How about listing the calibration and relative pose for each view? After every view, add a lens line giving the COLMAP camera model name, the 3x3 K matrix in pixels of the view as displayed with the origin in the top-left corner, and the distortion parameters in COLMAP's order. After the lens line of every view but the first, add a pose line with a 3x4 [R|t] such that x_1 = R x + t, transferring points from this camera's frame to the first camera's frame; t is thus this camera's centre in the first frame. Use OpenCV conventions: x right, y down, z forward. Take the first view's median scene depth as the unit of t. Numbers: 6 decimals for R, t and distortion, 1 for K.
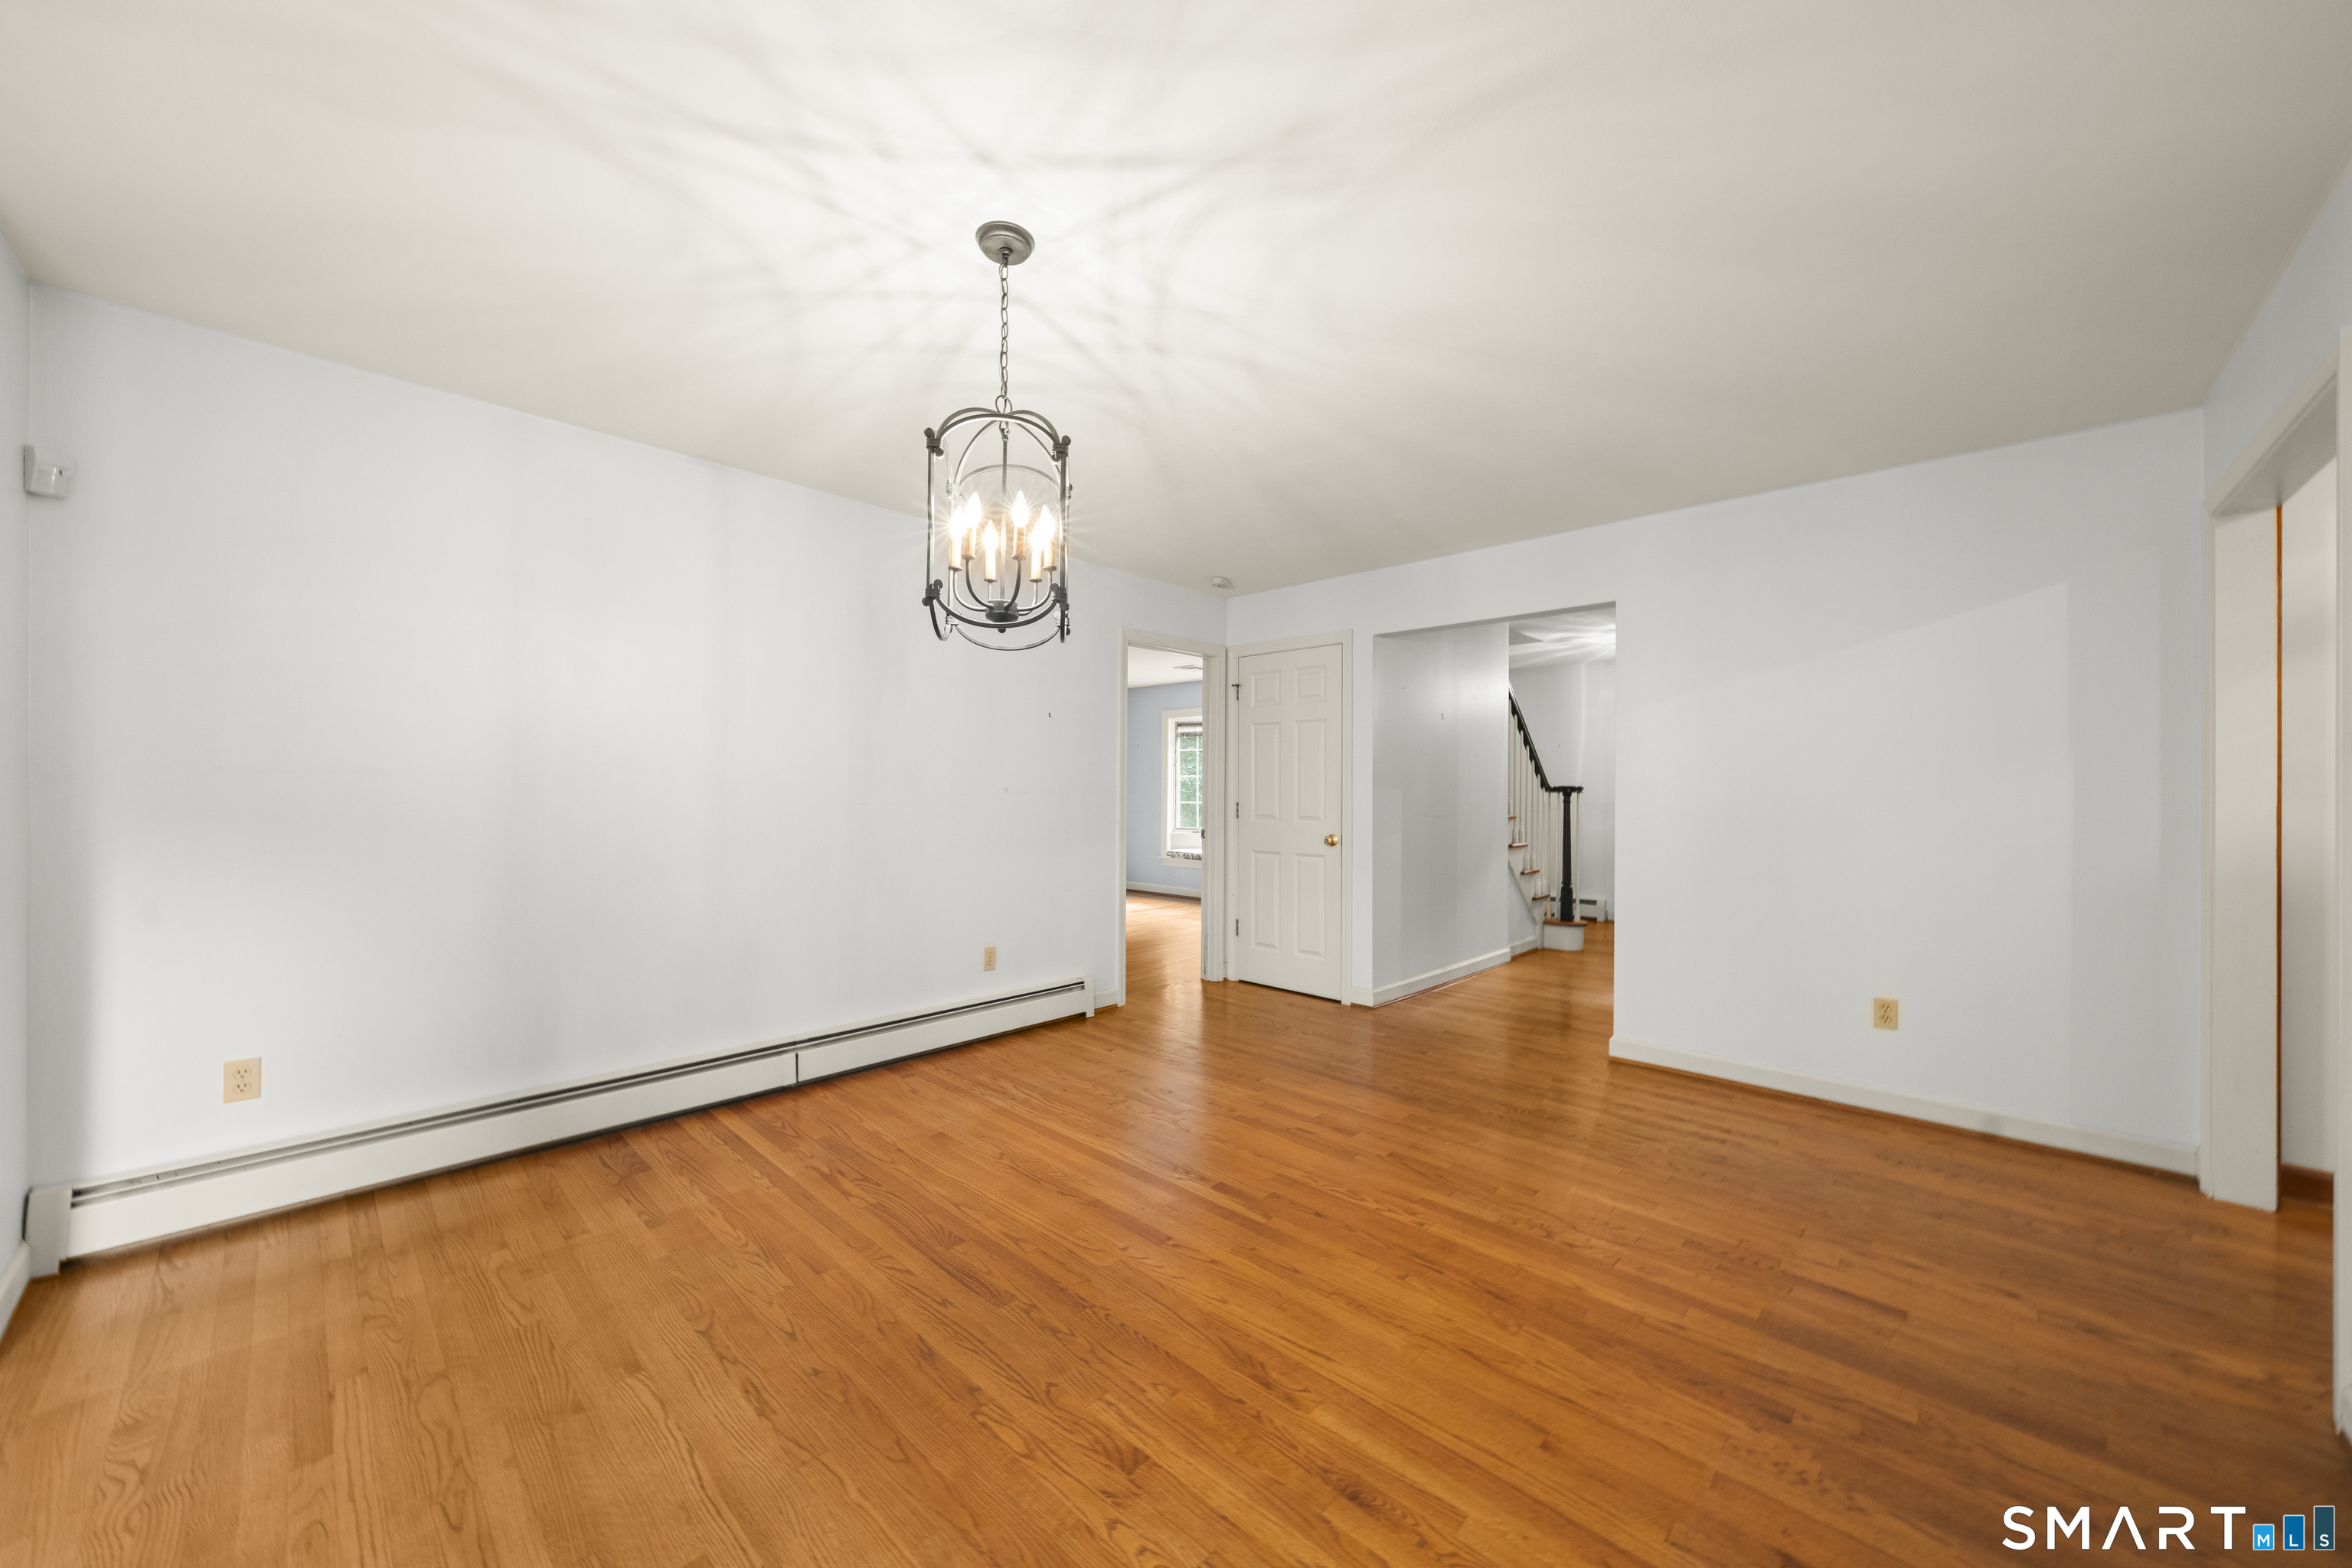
lens RADIAL K [[814.3, 0, 1177.0], [0, 814.3, 789.0], [0, 0, 1]] dist [-0.000683, -0.000167]
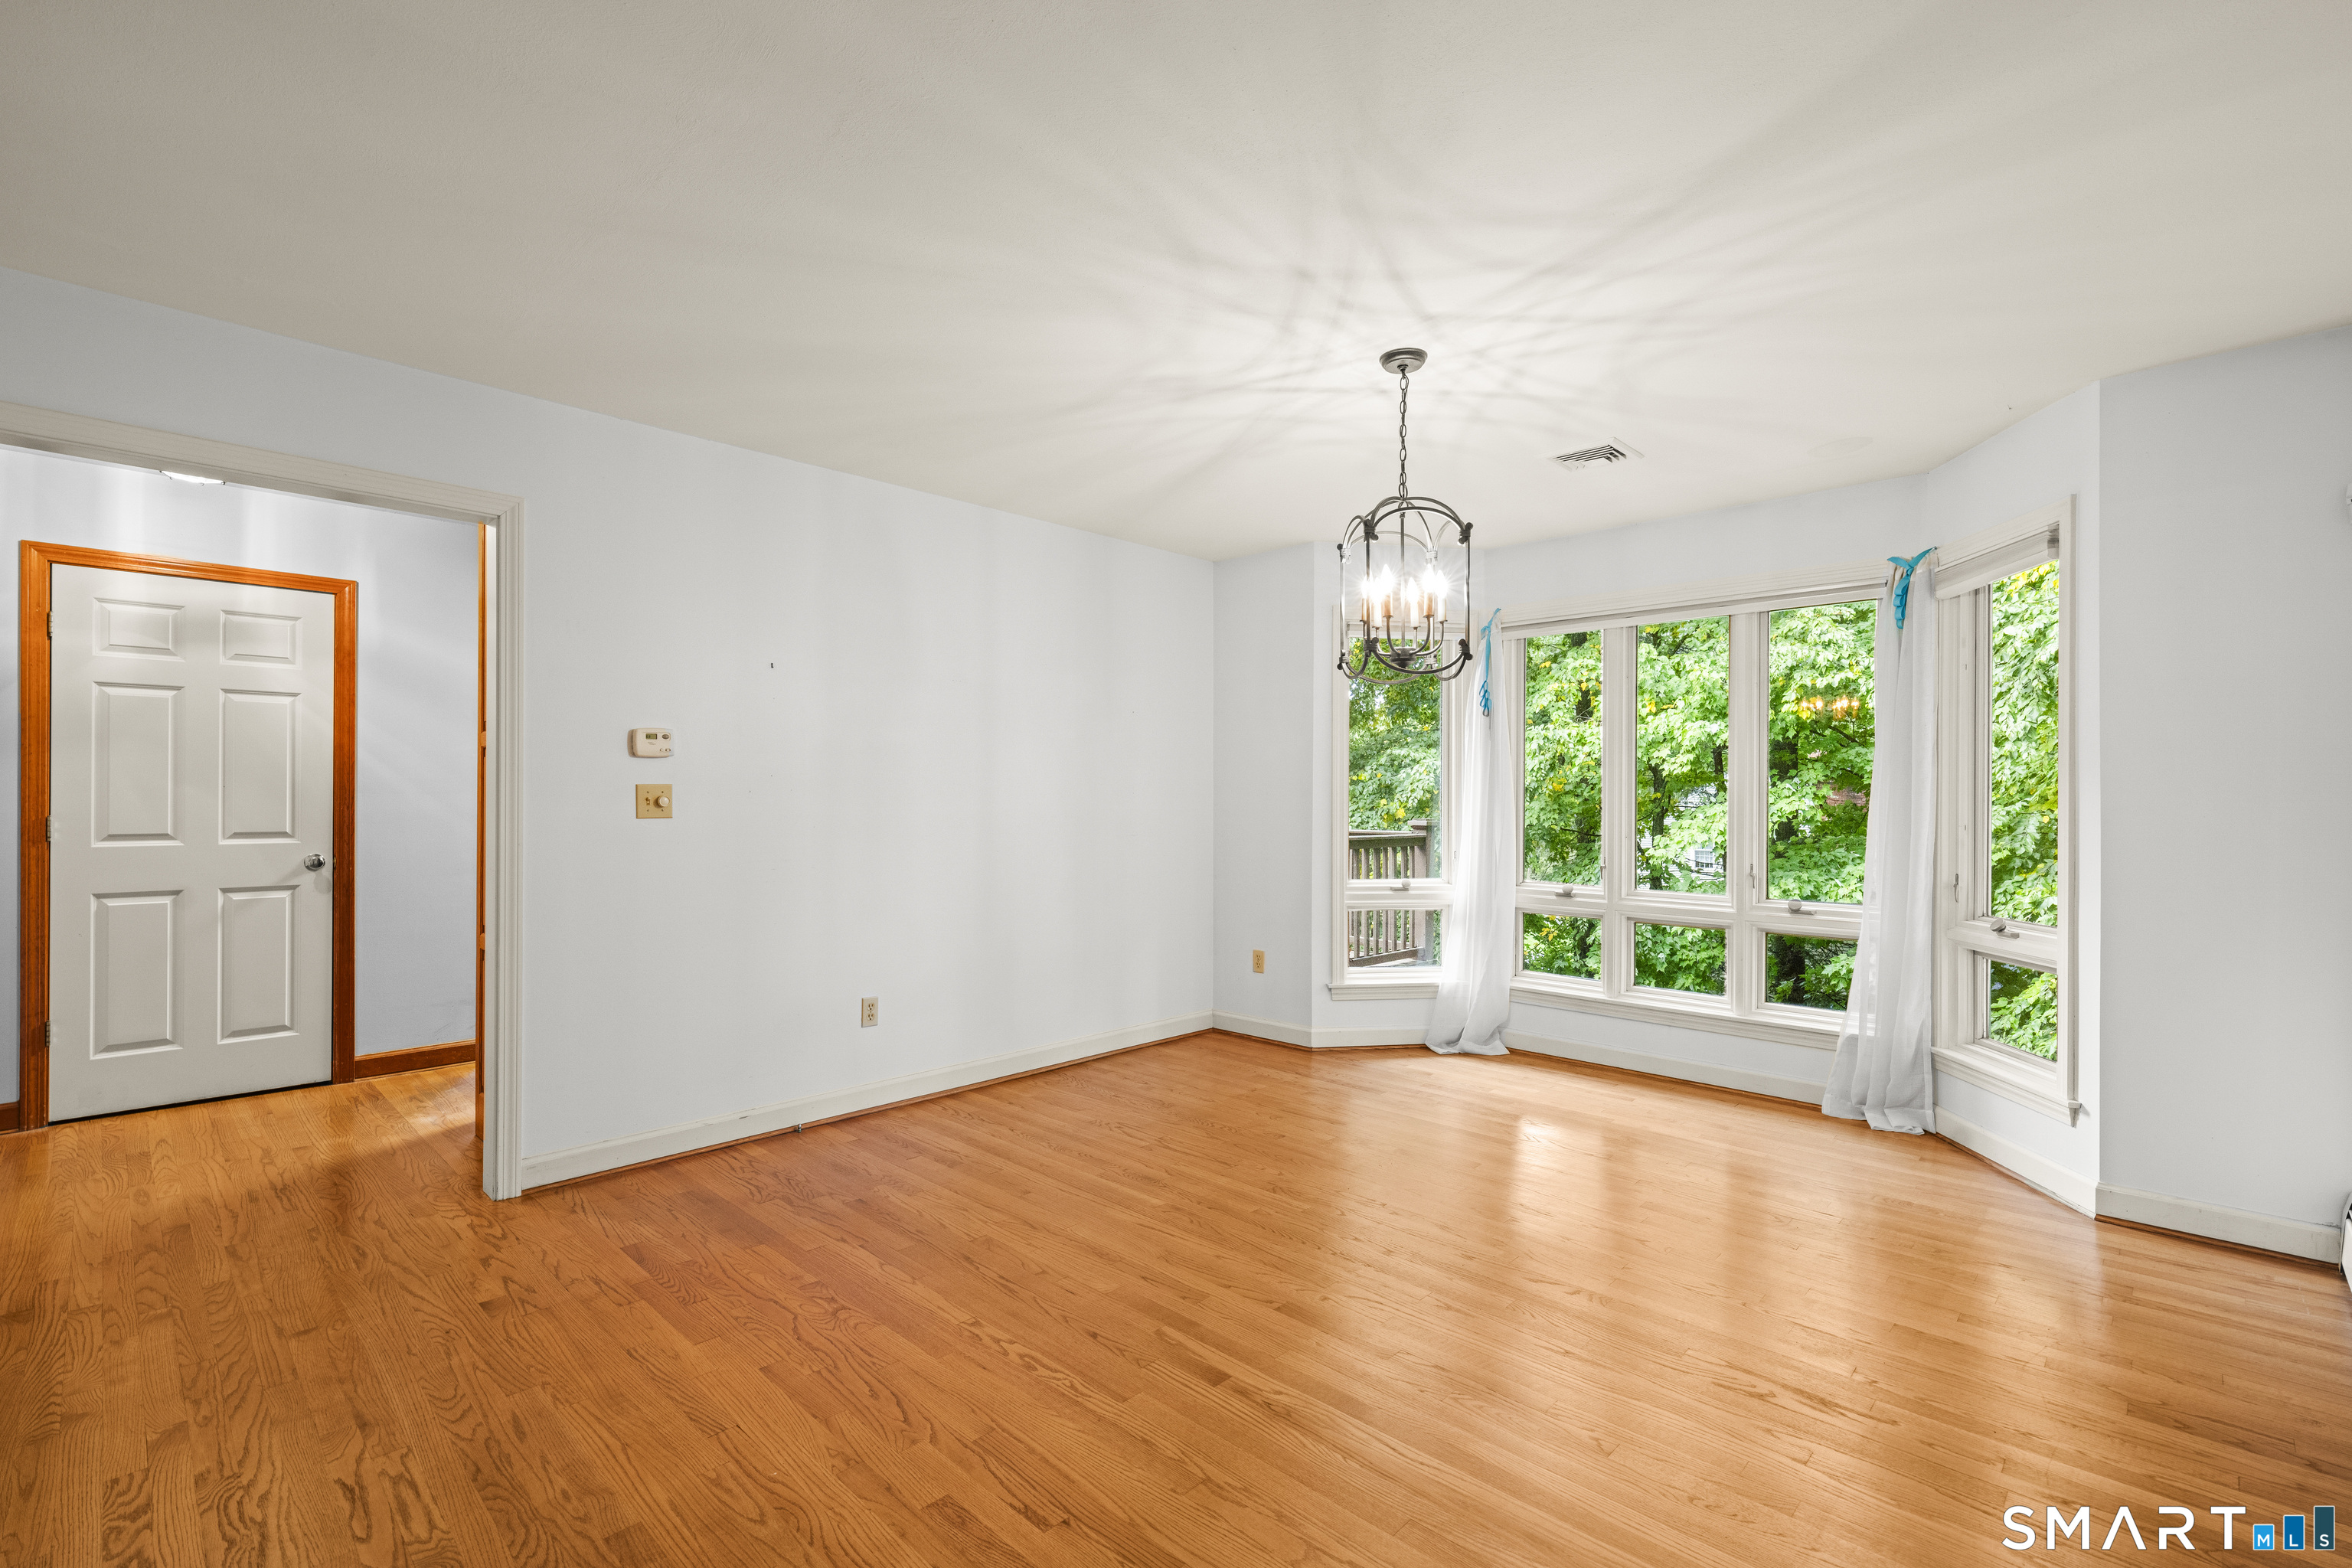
lens RADIAL K [[1069.1, 0, 1182.6], [0, 1069.1, 791.7], [0, 0, 1]] dist [-0.004114, -0.000295]
pose [[-0.999958, -0.009122, -0.000562, 0.101988], [-0.009119, 0.999951, -0.003814, -0.000043], [0.000597, -0.003809, -0.999993, 2.217186]]
